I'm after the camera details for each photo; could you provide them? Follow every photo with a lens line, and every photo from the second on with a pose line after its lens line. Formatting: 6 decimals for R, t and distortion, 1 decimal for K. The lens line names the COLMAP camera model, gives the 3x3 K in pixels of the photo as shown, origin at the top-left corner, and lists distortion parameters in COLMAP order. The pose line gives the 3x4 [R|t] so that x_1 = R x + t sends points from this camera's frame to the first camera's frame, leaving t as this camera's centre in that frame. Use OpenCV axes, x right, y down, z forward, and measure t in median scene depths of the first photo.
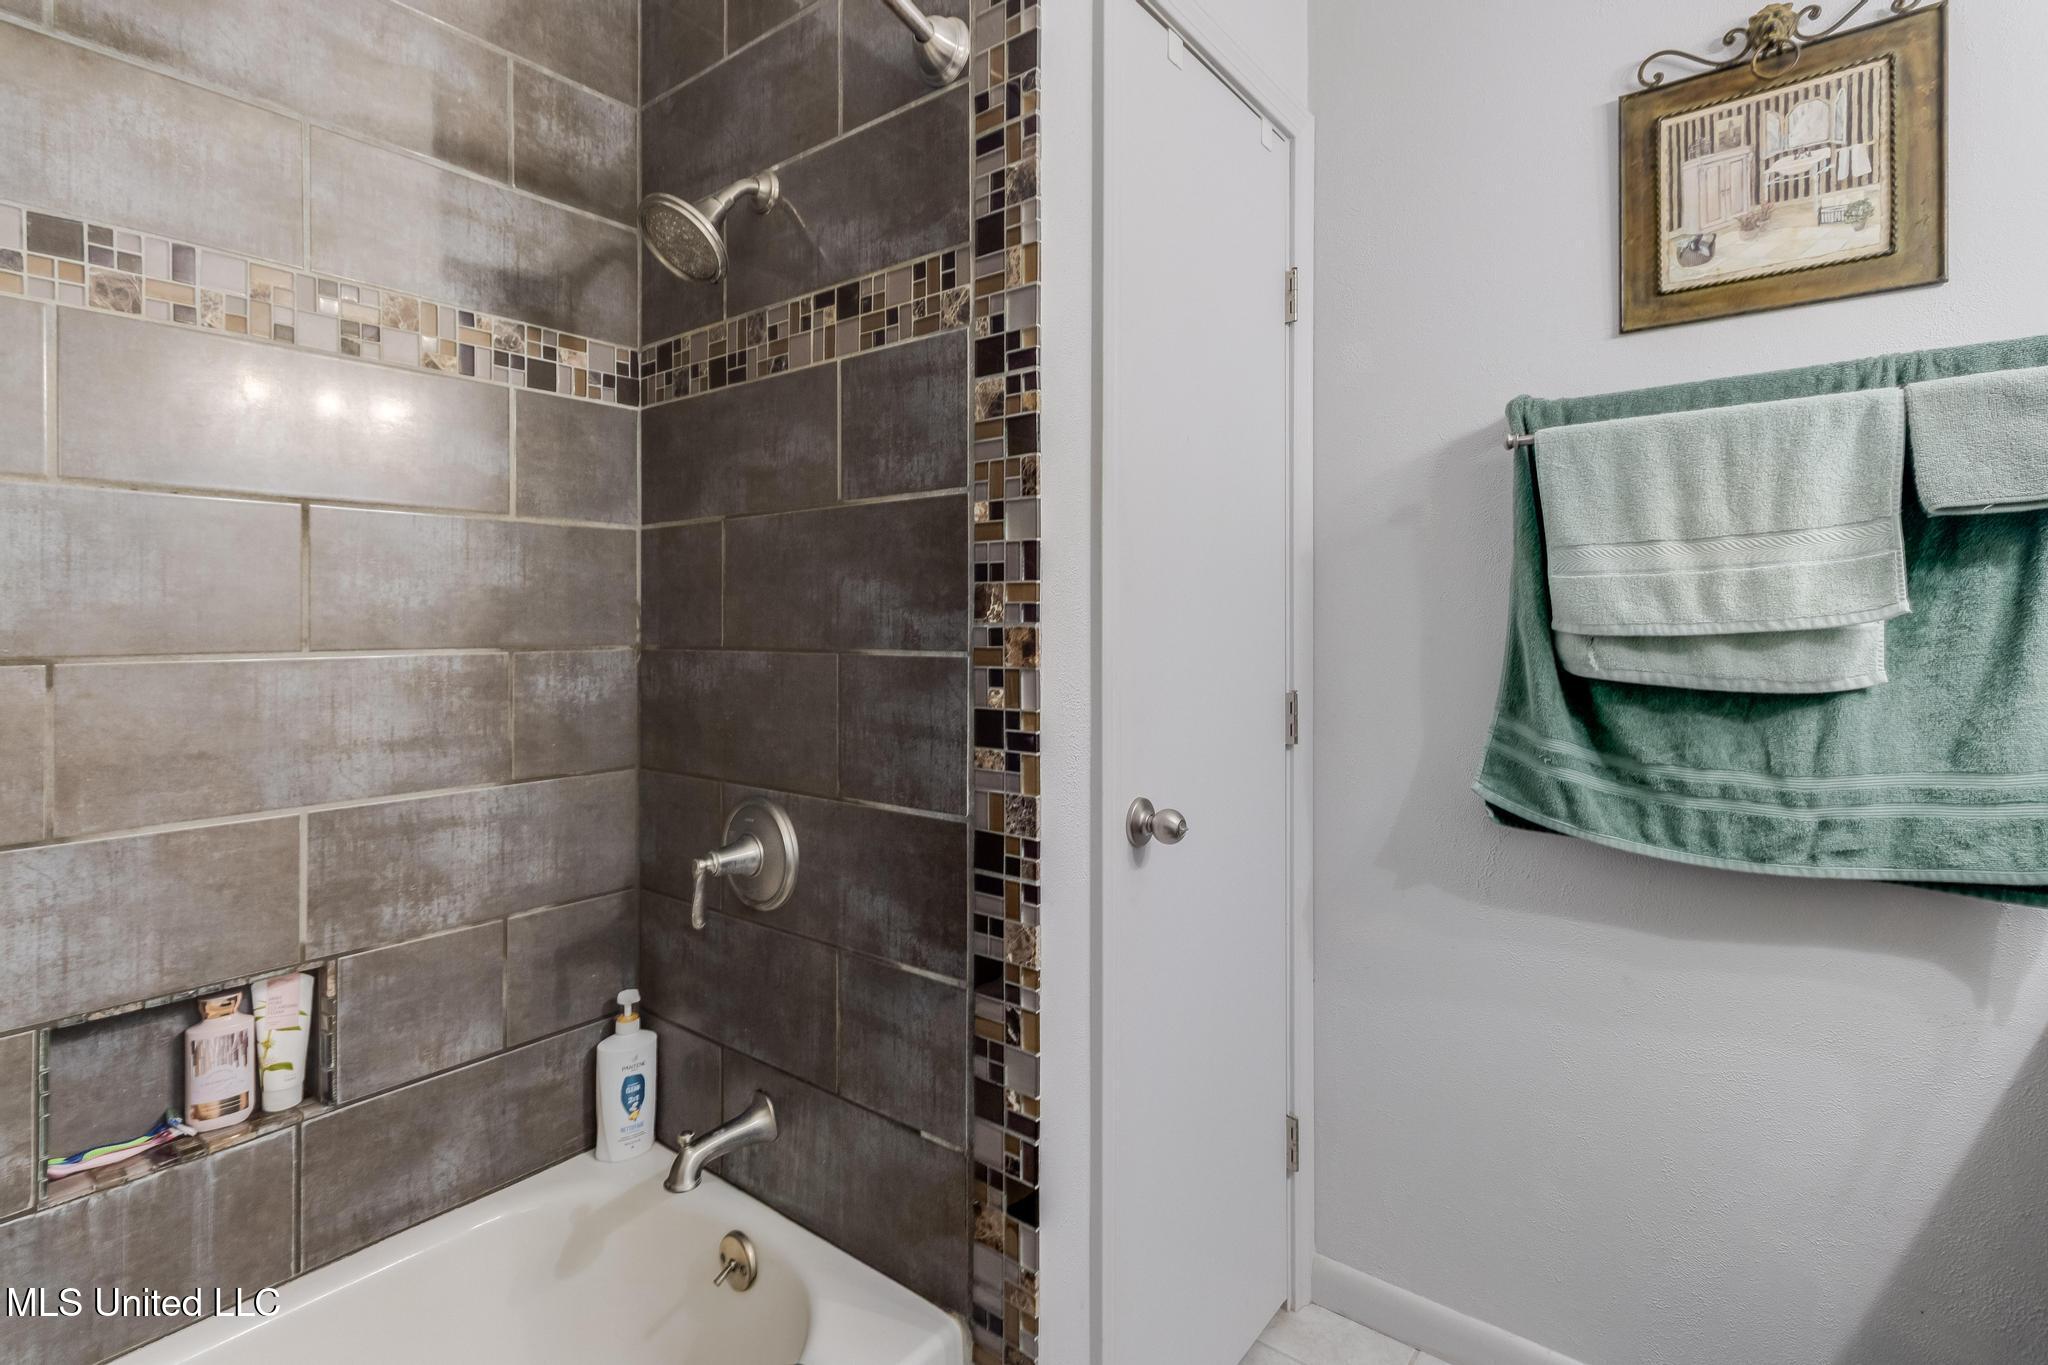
lens RADIAL K [[983.3, 0, 1016.8], [0, 983.3, 629.0], [0, 0, 1]] dist [0.007497, 0.000172]
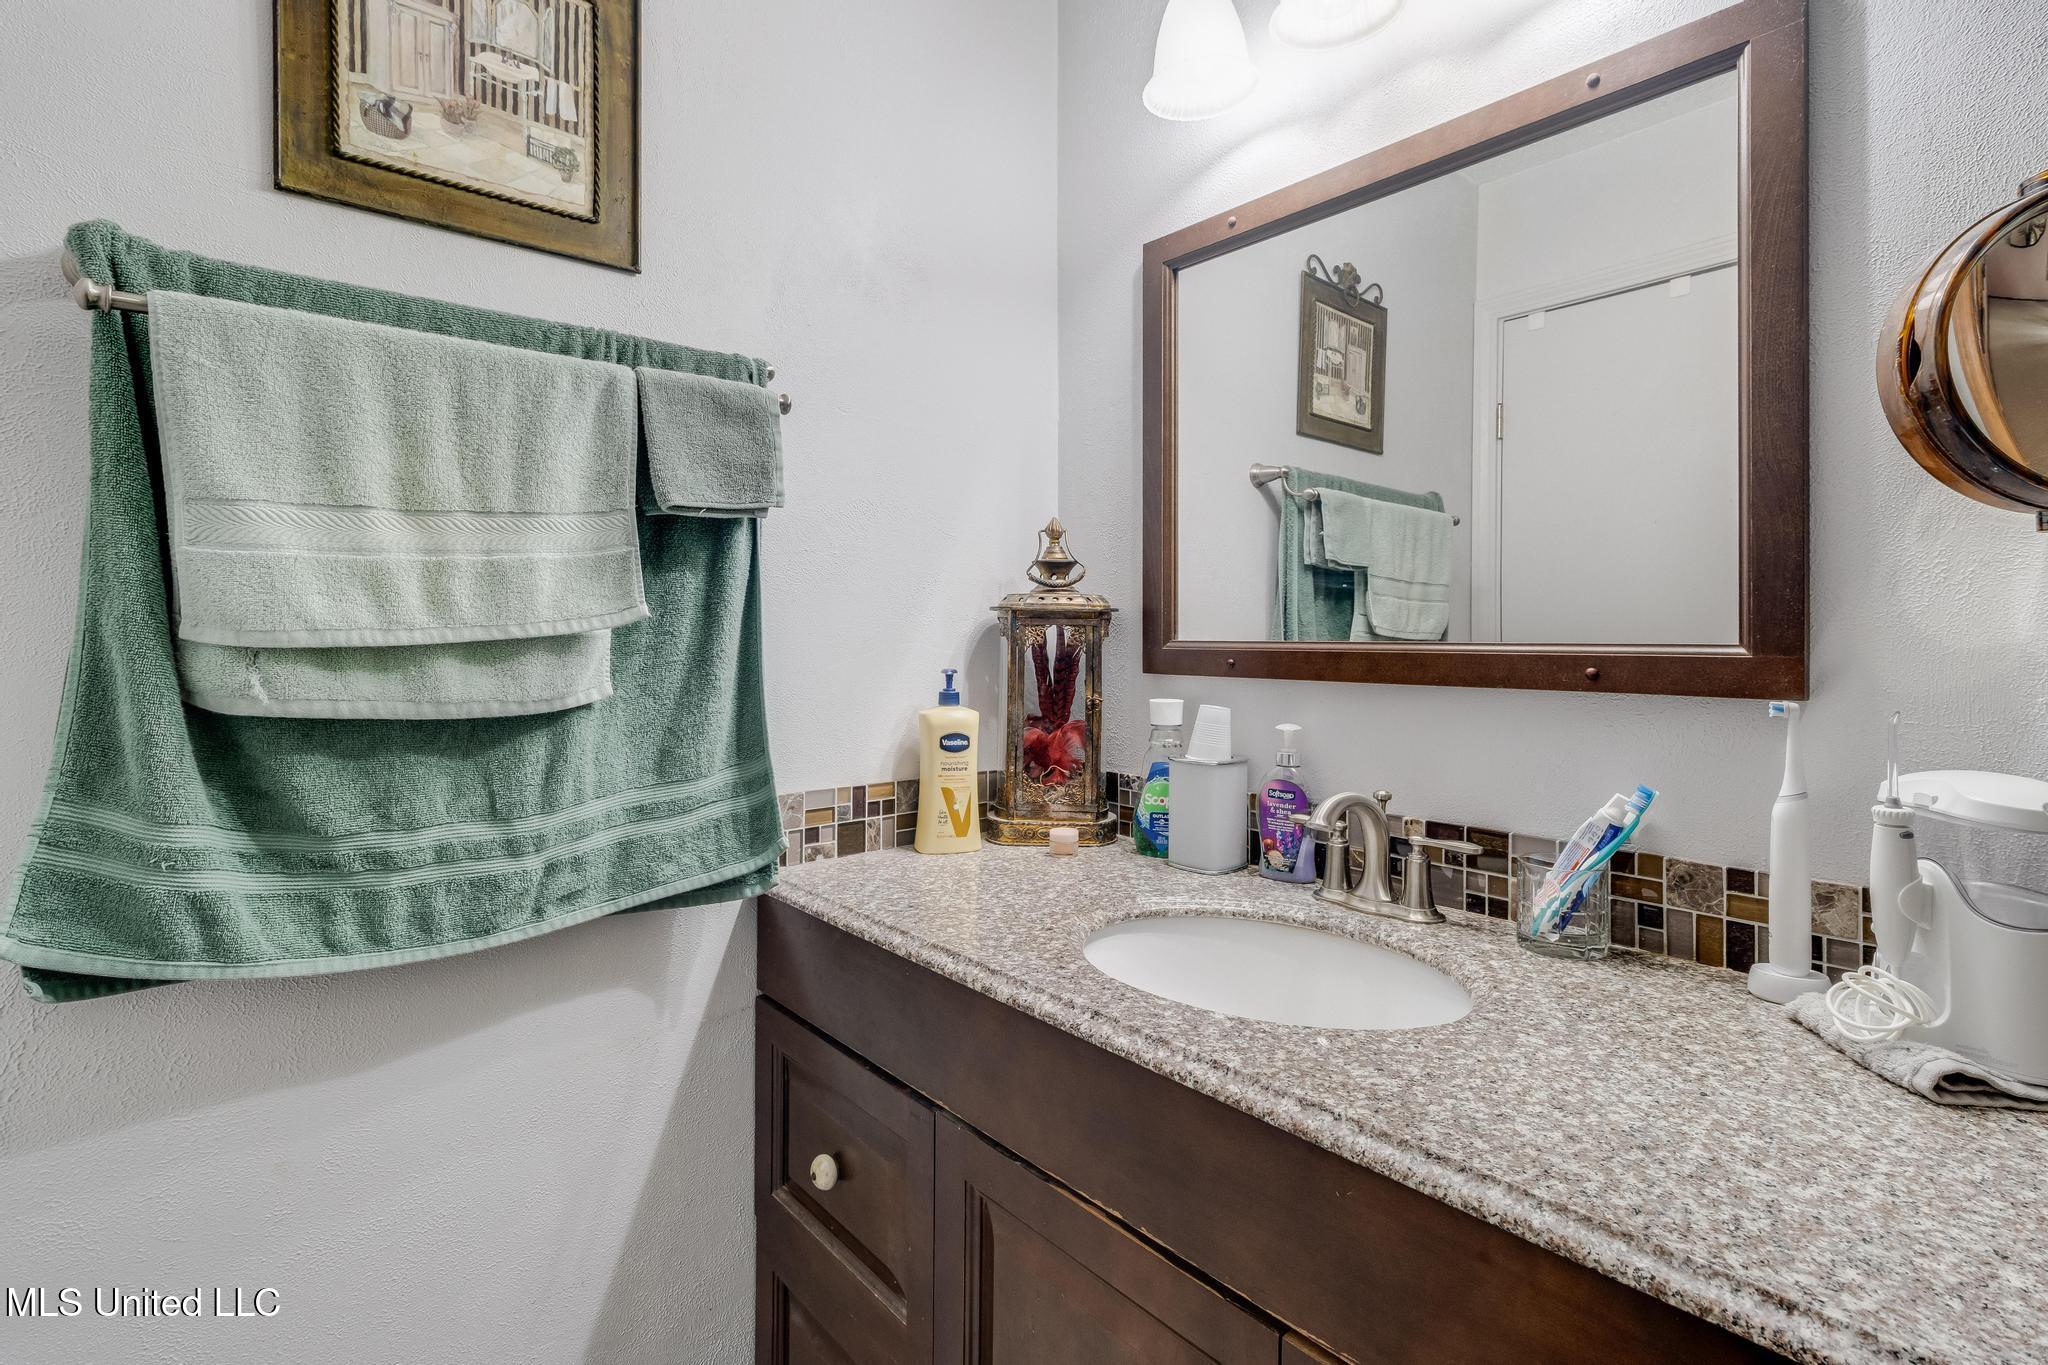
lens RADIAL K [[983.3, 0, 1016.8], [0, 983.3, 629.0], [0, 0, 1]] dist [0.007497, 0.000172]
pose [[0.194583, 0.002710, 0.980882, 0.069598], [0.007863, 0.999960, -0.004323, 0.000987], [-0.980855, 0.008554, 0.194554, 0.429795]]
